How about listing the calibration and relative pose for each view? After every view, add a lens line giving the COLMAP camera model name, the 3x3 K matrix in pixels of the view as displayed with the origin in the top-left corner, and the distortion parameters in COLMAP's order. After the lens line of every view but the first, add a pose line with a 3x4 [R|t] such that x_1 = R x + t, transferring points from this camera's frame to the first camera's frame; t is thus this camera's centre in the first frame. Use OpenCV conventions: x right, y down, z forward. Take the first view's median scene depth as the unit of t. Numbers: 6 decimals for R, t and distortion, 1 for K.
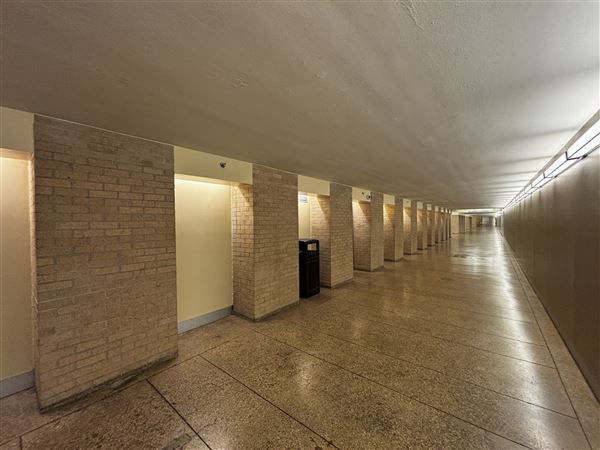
lens RADIAL K [[252.9, 0, 295.7], [0, 252.9, 225.4], [0, 0, 1]] dist [-0.000493, -0.000162]
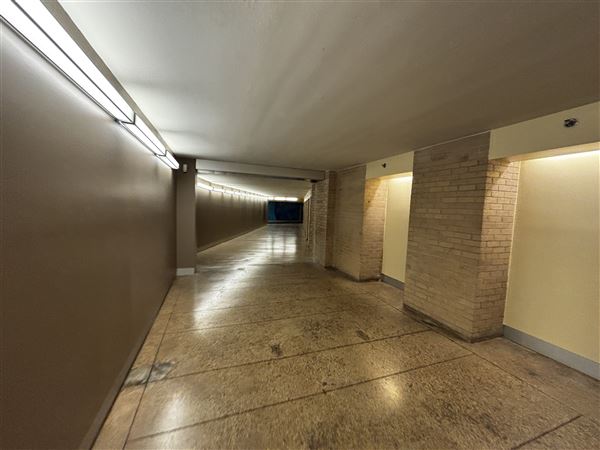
lens RADIAL K [[252.9, 0, 295.7], [0, 252.9, 225.4], [0, 0, 1]] dist [-0.000493, -0.000162]
pose [[-0.553753, 0.062449, -0.830336, 0.850330], [-0.033740, 0.994682, 0.097310, -0.031388], [0.831997, 0.081901, -0.548701, 1.082274]]
